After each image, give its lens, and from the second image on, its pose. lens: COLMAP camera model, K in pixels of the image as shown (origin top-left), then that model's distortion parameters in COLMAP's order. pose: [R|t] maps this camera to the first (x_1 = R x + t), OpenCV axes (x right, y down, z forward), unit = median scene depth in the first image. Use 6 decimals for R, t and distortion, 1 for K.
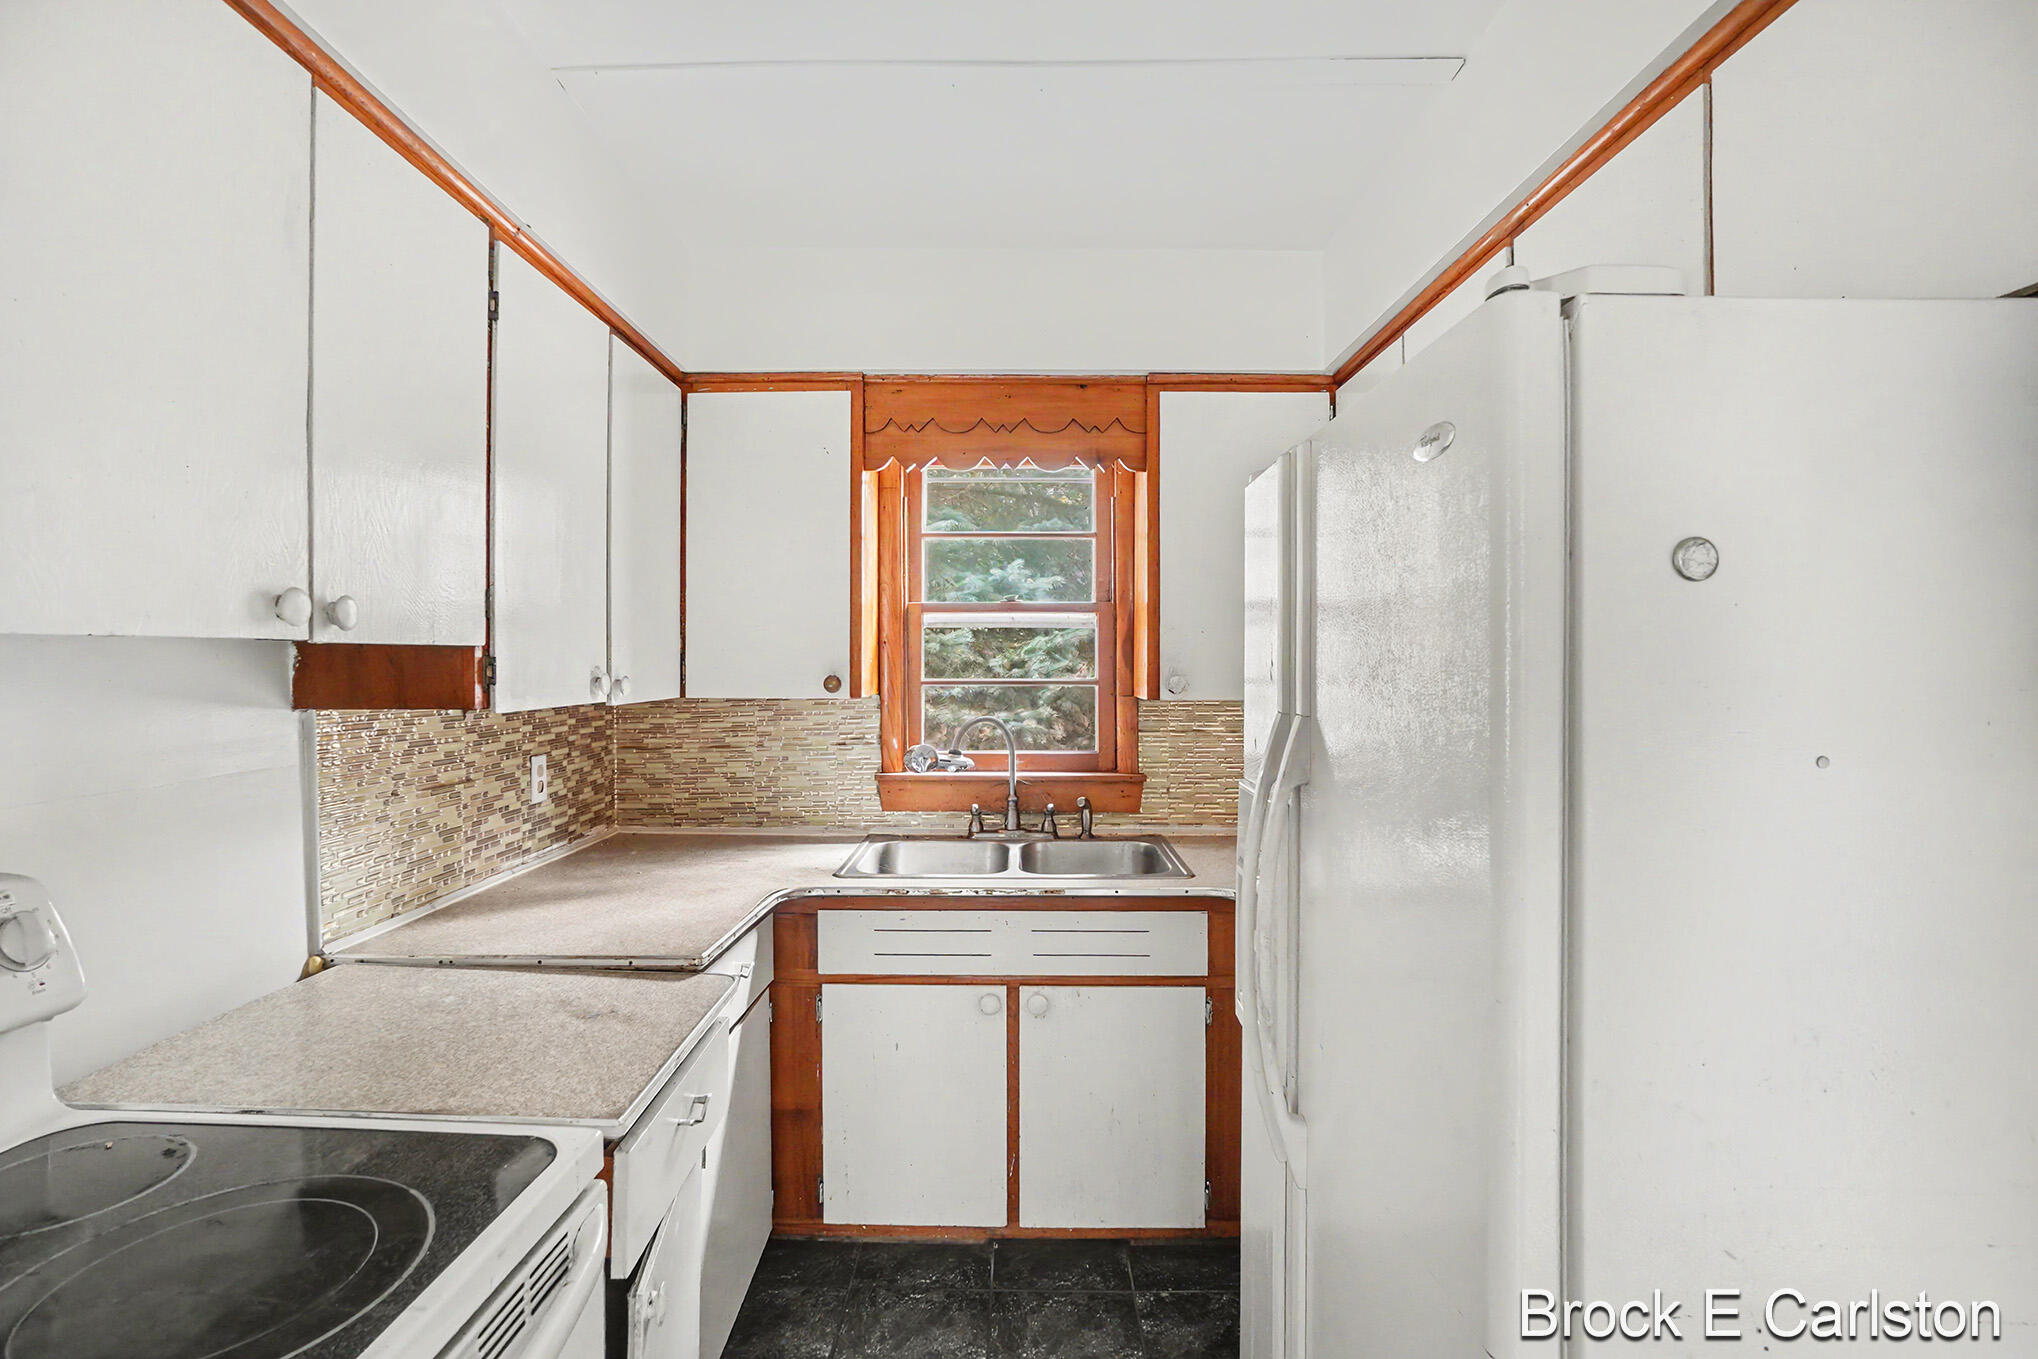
lens RADIAL K [[1001.3, 0, 1016.9], [0, 1001.3, 670.1], [0, 0, 1]] dist [-0.009166, 0.000358]
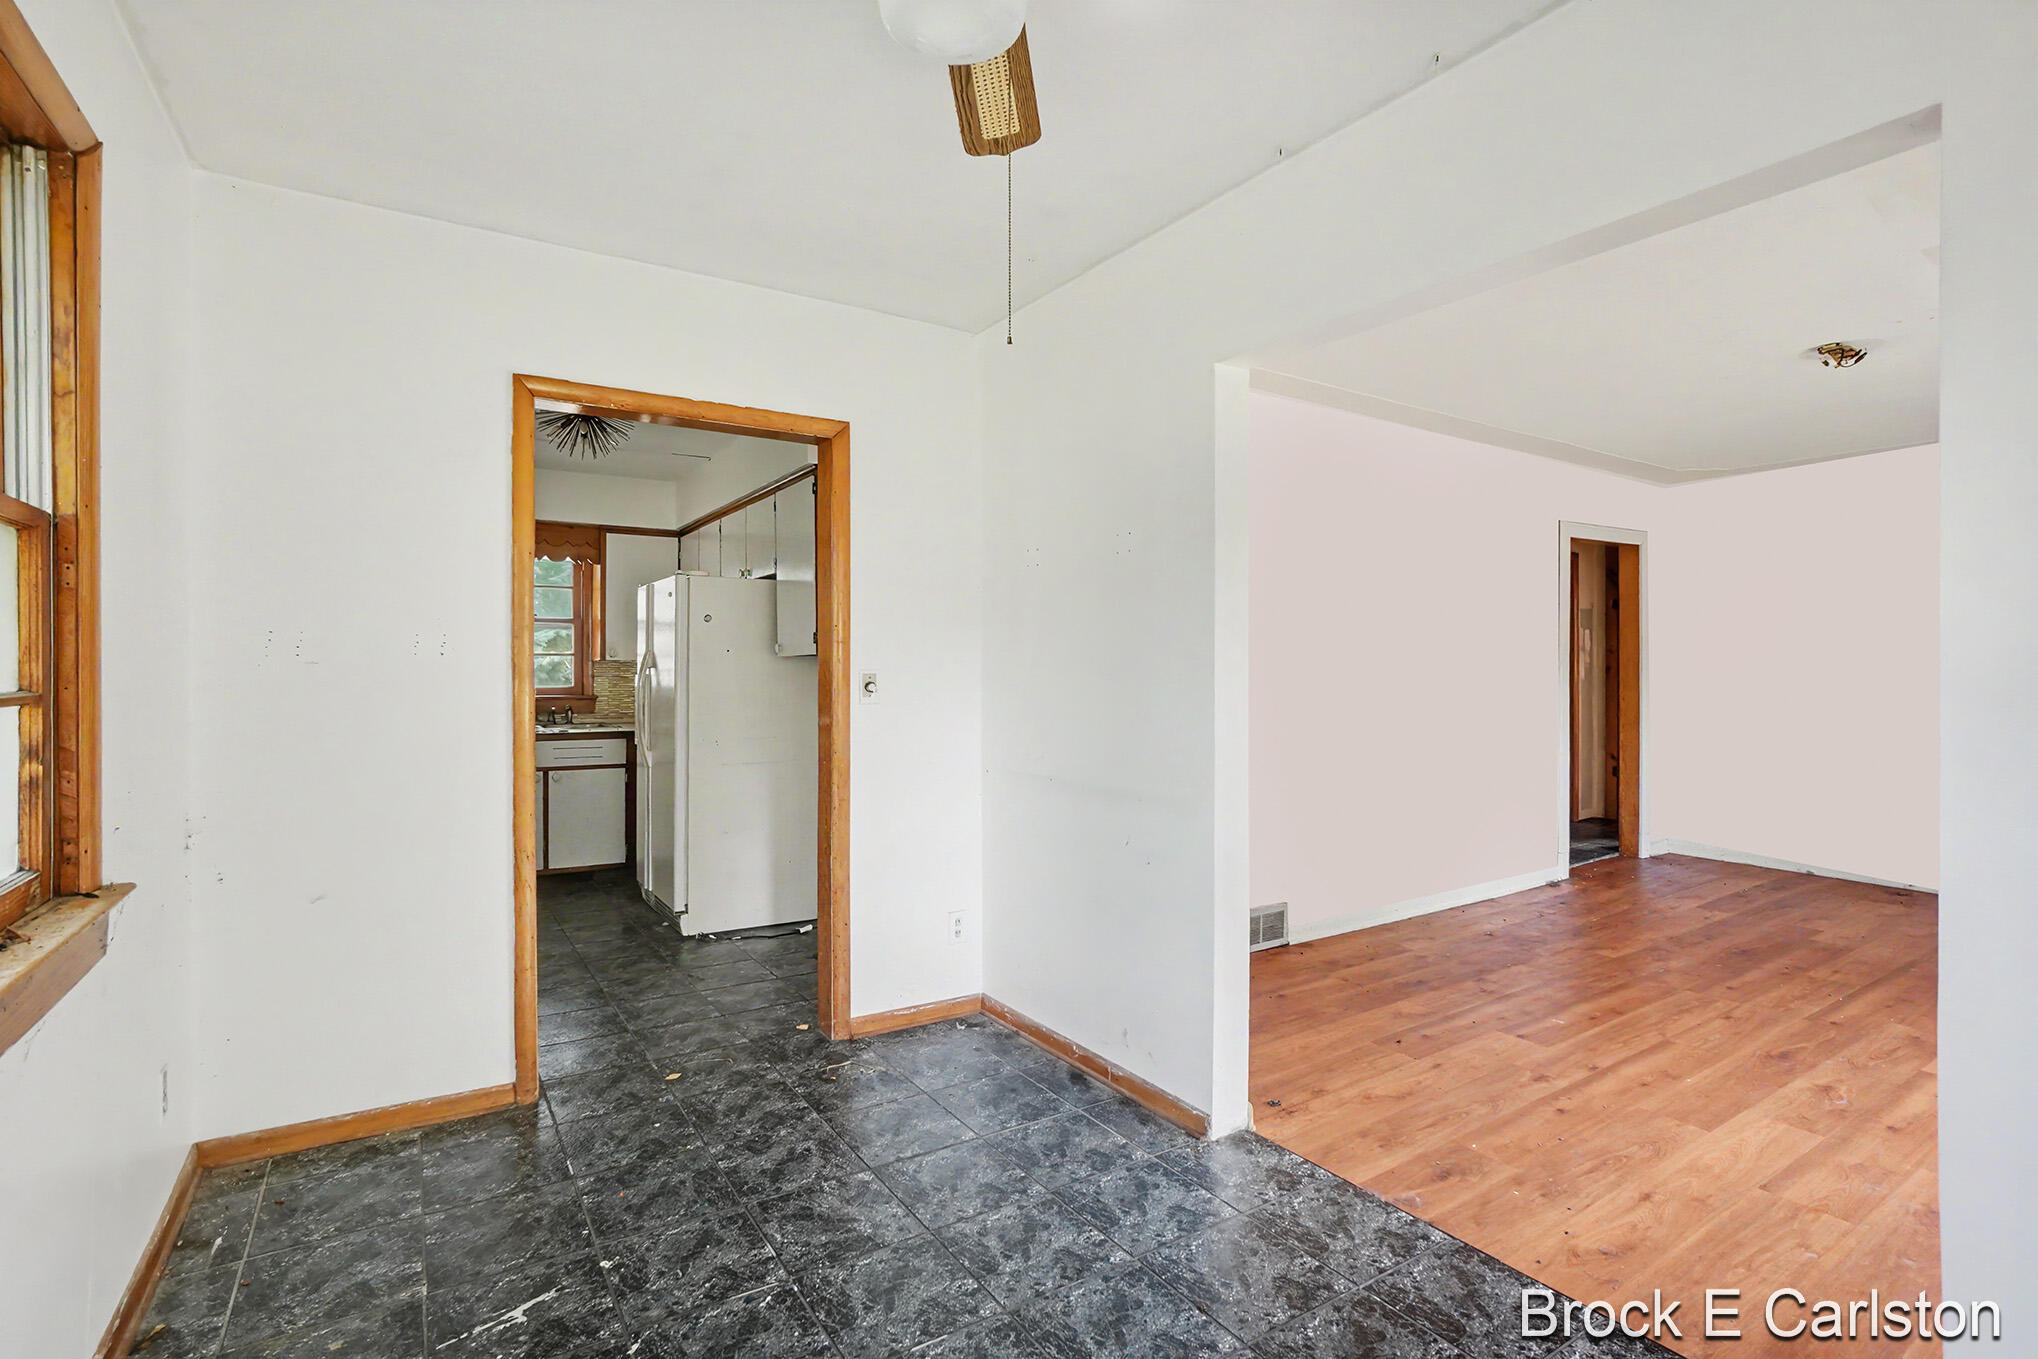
lens RADIAL K [[1001.3, 0, 1003.4], [0, 1001.3, 667.9], [0, 0, 1]] dist [-0.009166, 0.000358]
pose [[0.851170, 0.007996, 0.524829, -0.295807], [0.000089, 0.999882, -0.015378, 0.082342], [-0.524890, 0.013136, 0.851069, -1.506844]]
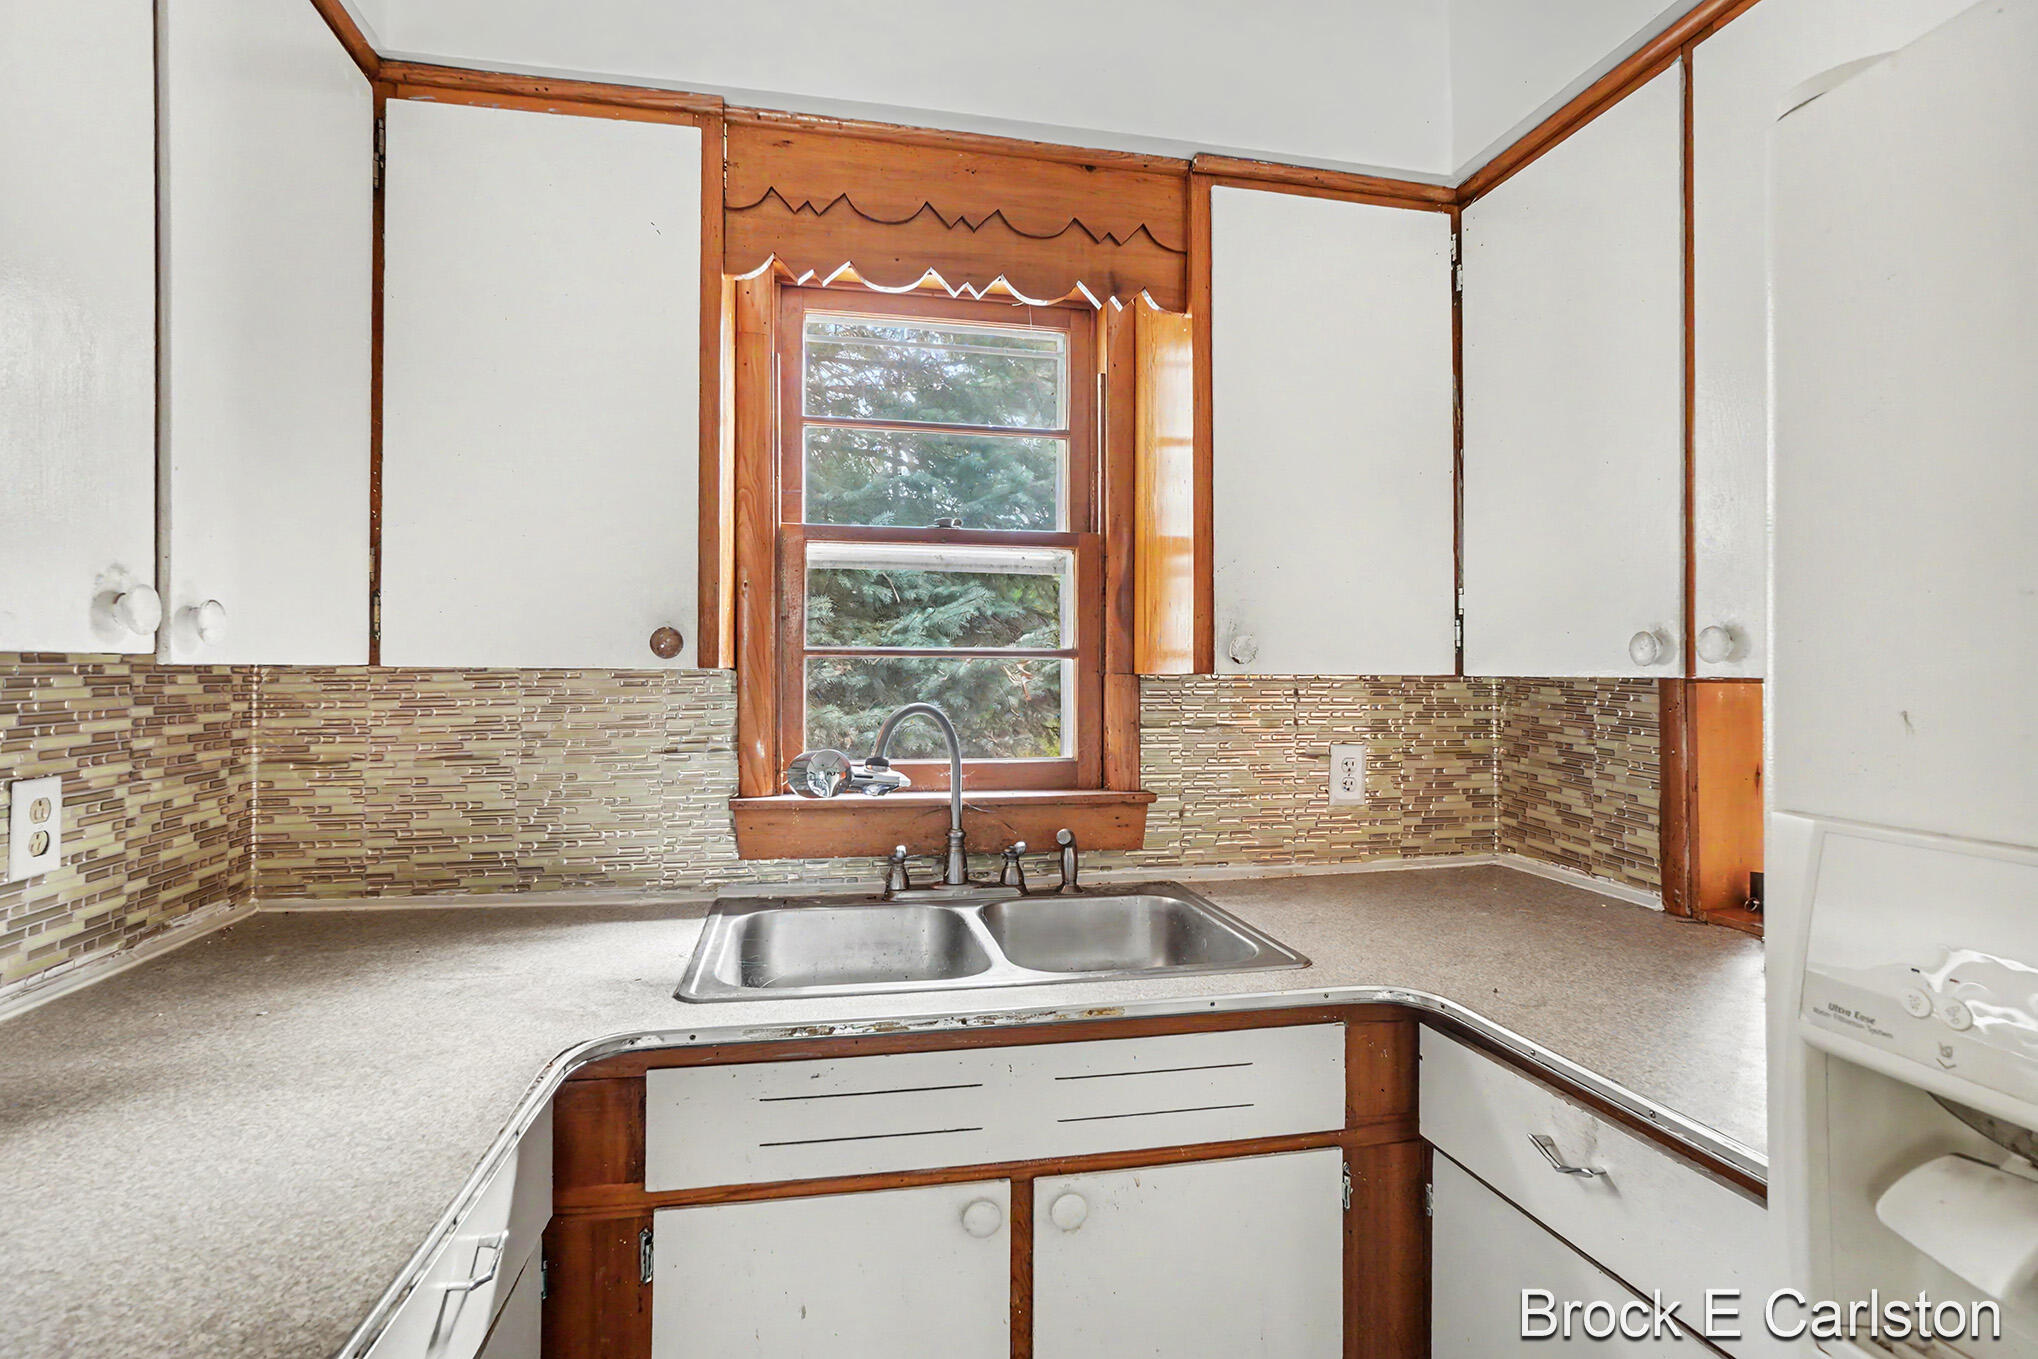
lens RADIAL K [[1001.3, 0, 1012.4], [0, 1001.3, 679.1], [0, 0, 1]] dist [-0.009166, 0.000358]
pose [[0.979547, 0.003855, 0.201180, -0.103144], [-0.003695, 0.999992, -0.001170, 0.033141], [-0.201183, 0.000402, 0.979554, 0.398000]]
